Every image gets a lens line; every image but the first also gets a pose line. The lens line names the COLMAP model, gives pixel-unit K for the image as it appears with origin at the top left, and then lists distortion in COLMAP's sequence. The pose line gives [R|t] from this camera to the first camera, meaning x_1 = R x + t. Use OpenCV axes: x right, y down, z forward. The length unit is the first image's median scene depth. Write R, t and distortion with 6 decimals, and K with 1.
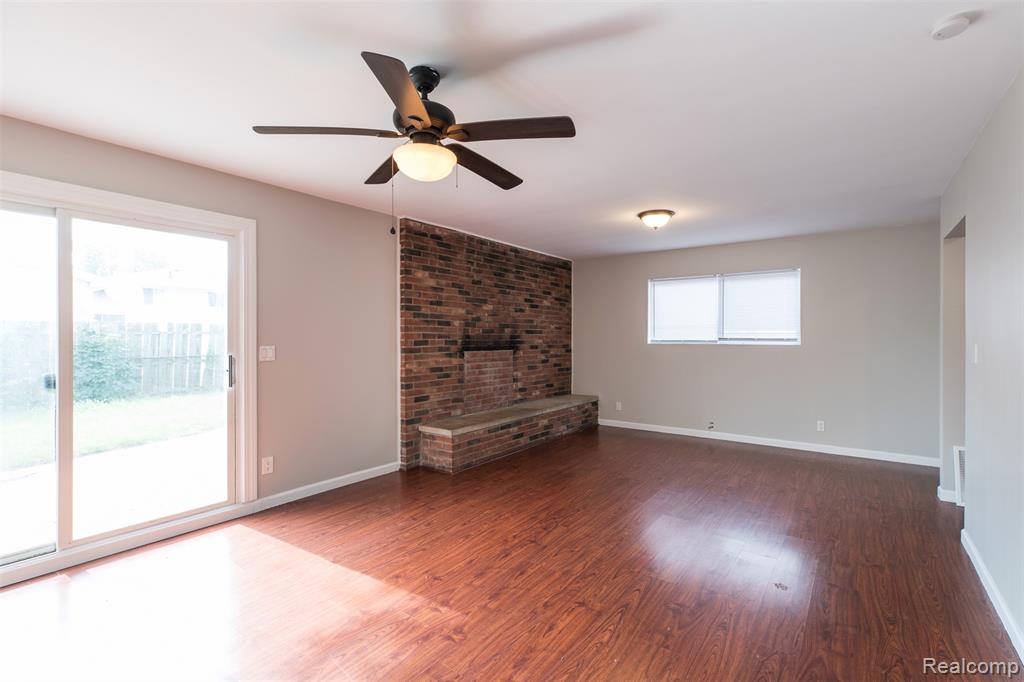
lens RADIAL K [[455.5, 0, 531.5], [0, 455.5, 337.3], [0, 0, 1]] dist [0.001751, 0.000324]
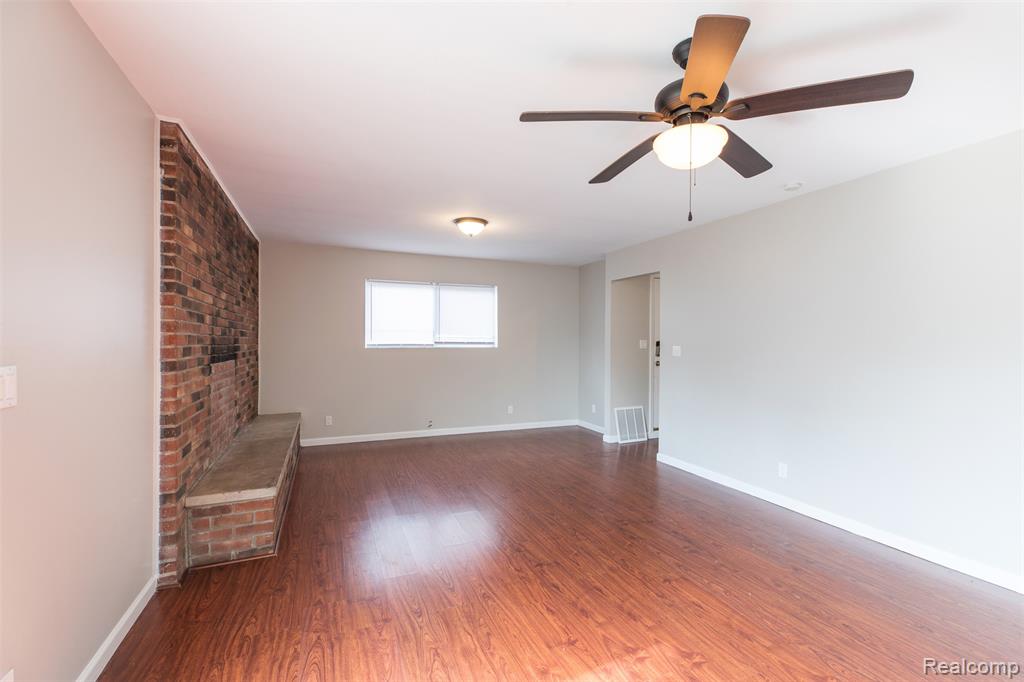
lens RADIAL K [[450.3, 0, 512.0], [0, 450.3, 341.0], [0, 0, 1]] dist [0.003879, 0.000386]
pose [[0.532713, 0.000534, 0.846296, -0.493273], [-0.002816, 0.999995, 0.001142, -0.002713], [-0.846291, -0.002991, 0.532712, 0.349407]]
